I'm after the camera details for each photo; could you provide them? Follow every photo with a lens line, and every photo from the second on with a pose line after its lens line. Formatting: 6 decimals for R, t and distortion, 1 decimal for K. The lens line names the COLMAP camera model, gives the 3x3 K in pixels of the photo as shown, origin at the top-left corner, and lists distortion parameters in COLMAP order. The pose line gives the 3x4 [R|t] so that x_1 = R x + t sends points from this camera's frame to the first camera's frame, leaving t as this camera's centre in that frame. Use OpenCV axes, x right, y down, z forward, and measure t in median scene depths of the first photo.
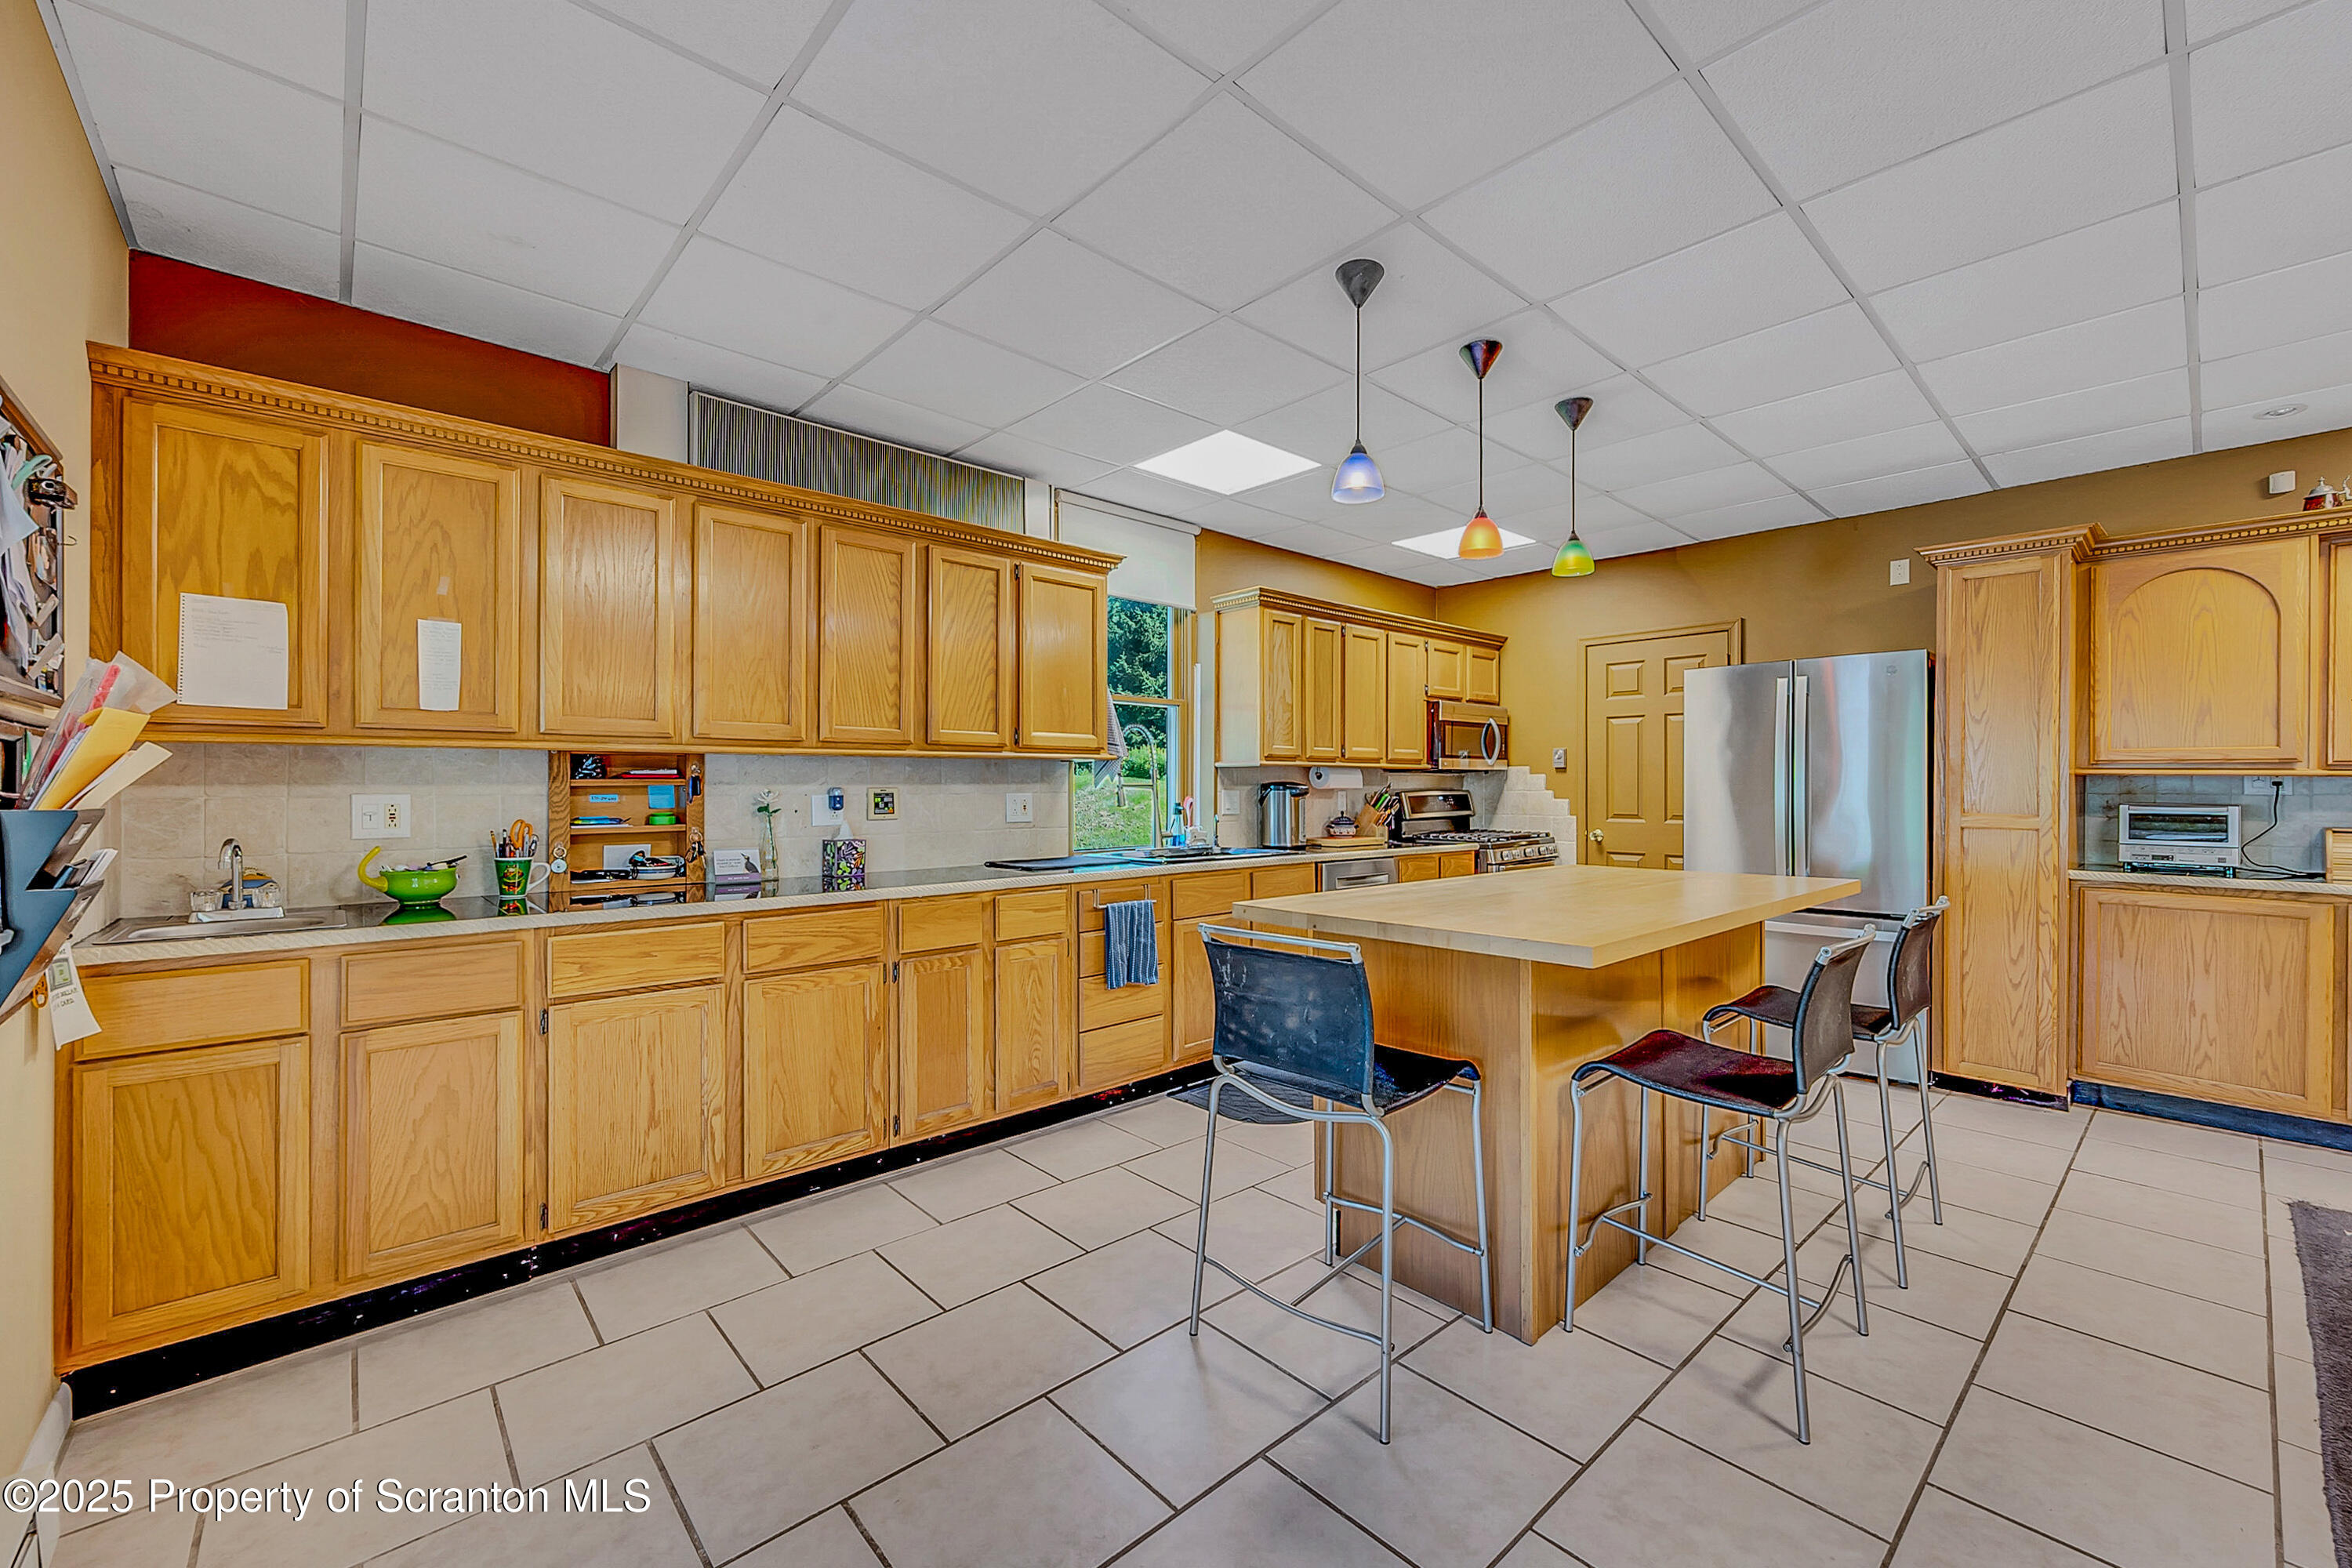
lens RADIAL K [[925.0, 0, 1176.0], [0, 925.0, 784.0], [0, 0, 1]] dist [-0.001806, -0.000374]
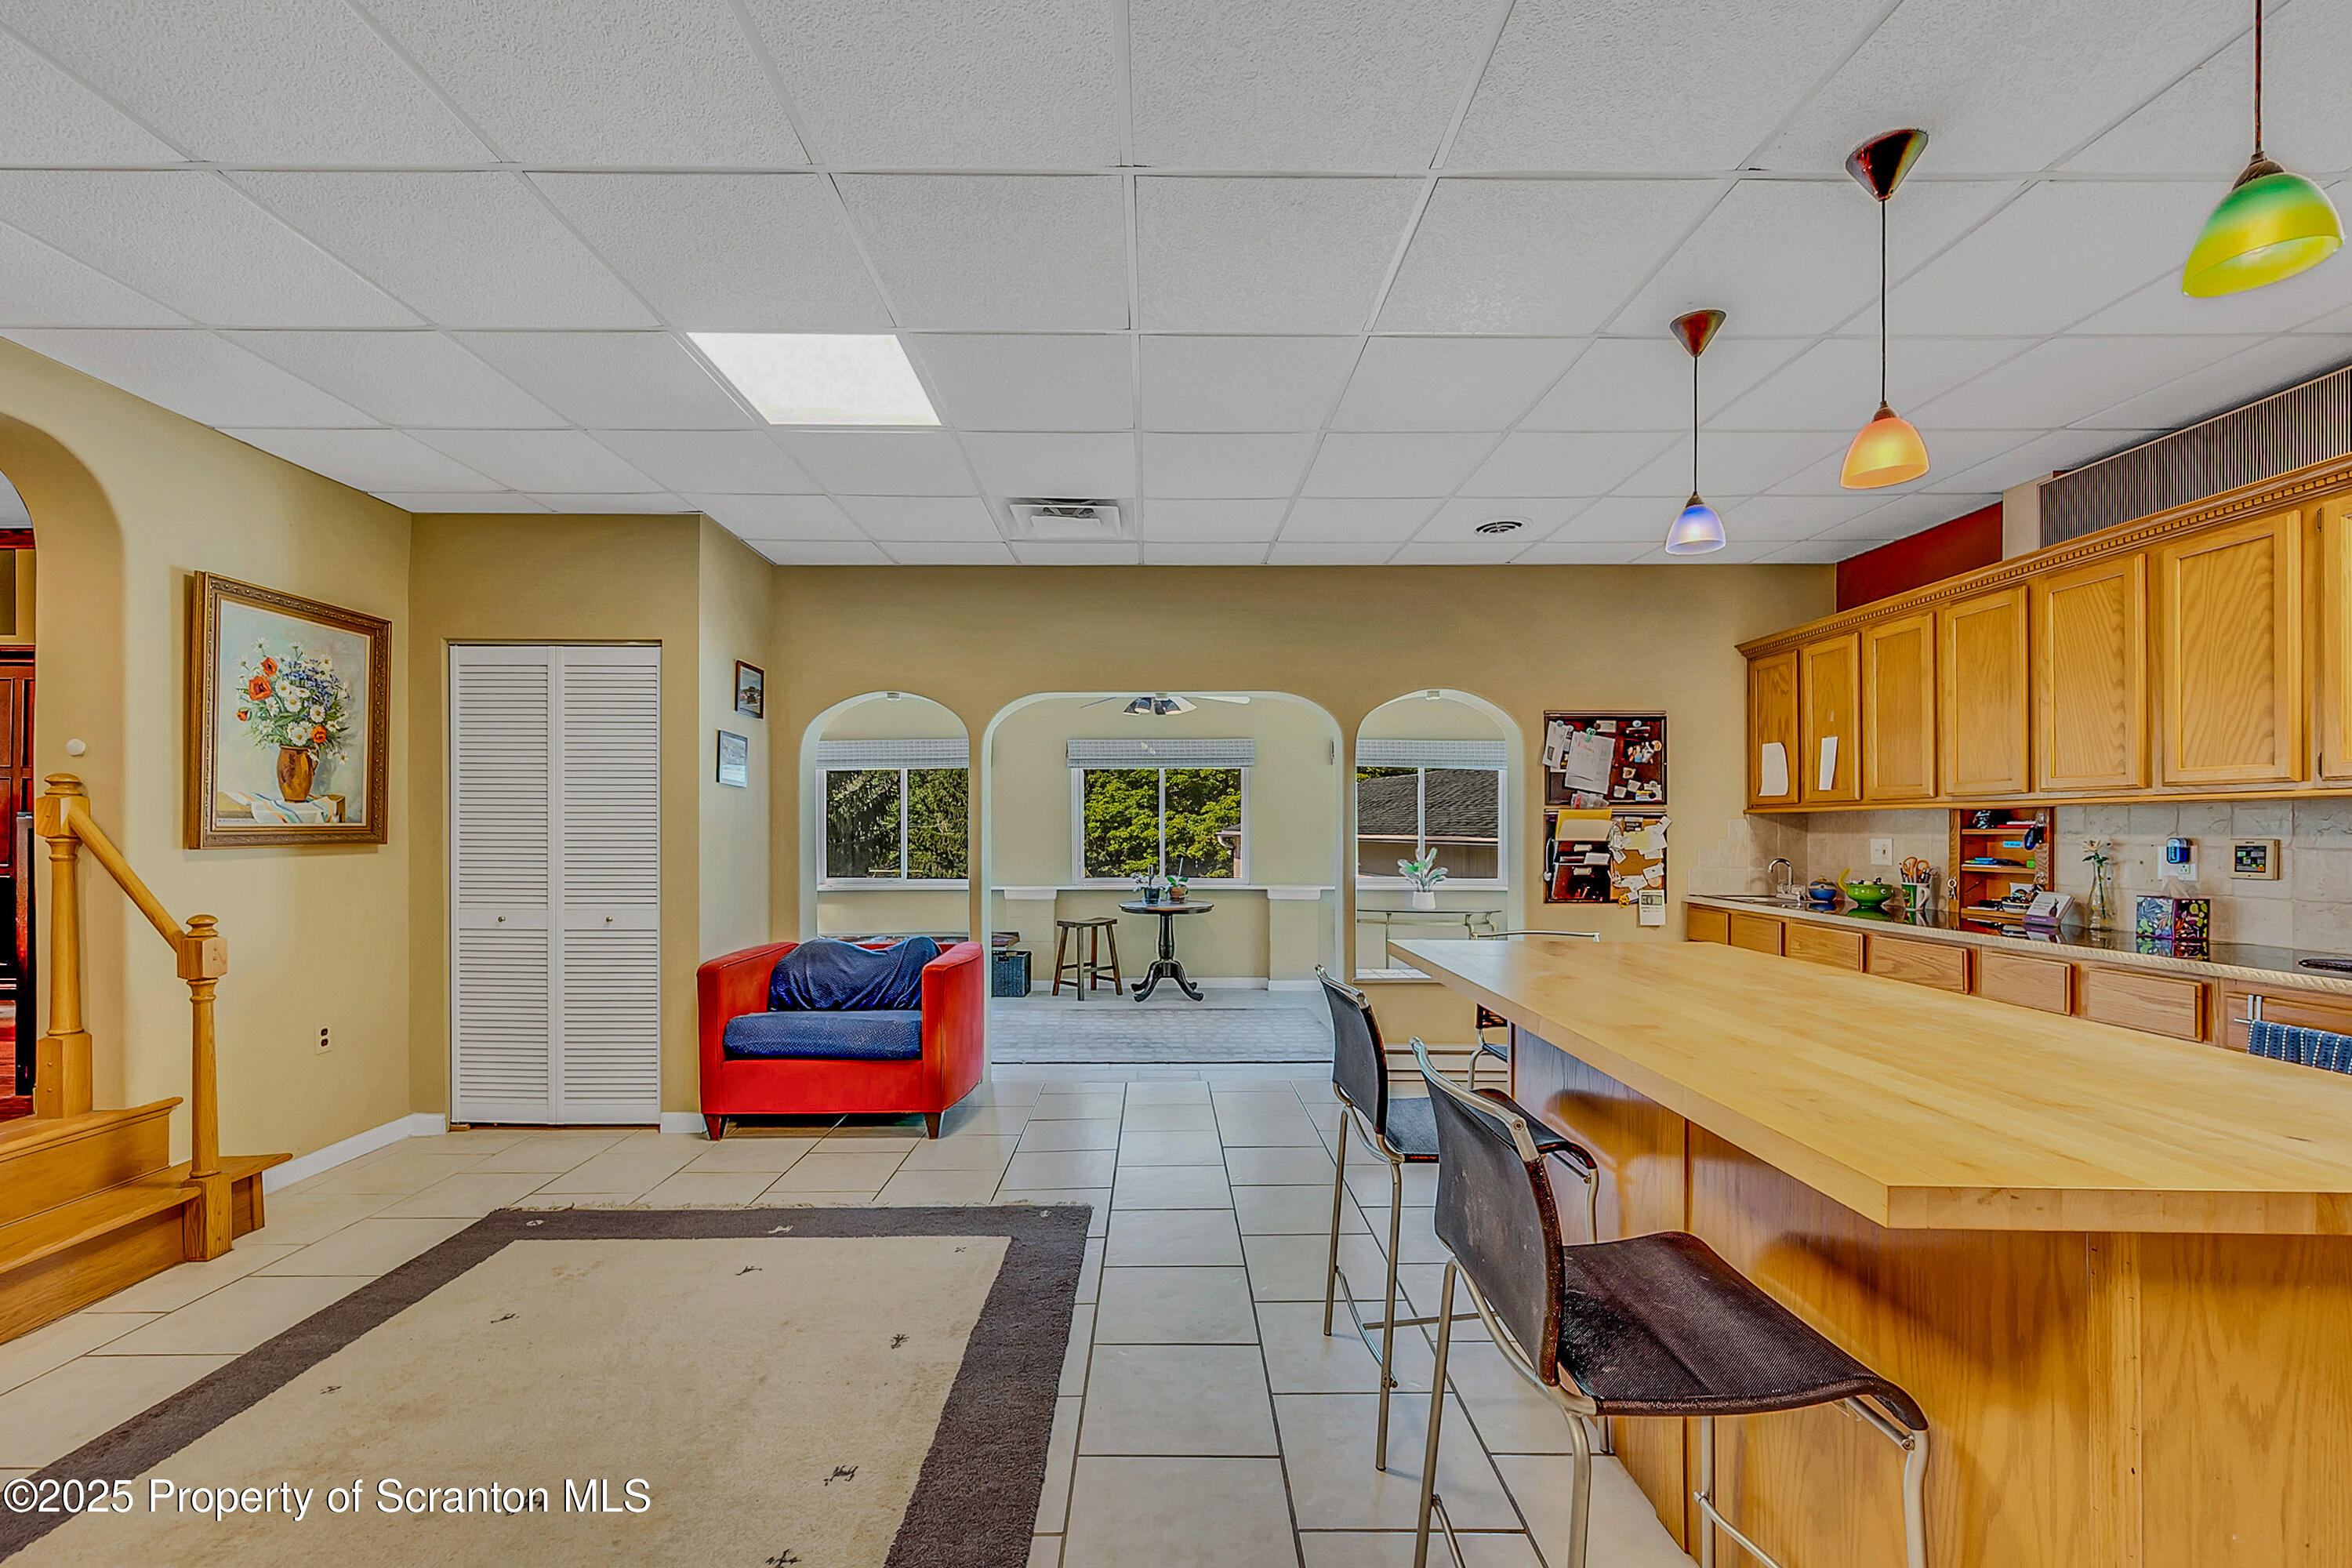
lens RADIAL K [[925.0, 0, 1176.0], [0, 925.0, 784.0], [0, 0, 1]] dist [-0.001806, -0.000374]
pose [[-0.644566, -0.037250, -0.763640, 1.020557], [-0.000646, 0.998839, -0.048177, -0.005040], [0.764548, -0.030560, -0.643842, 0.924133]]
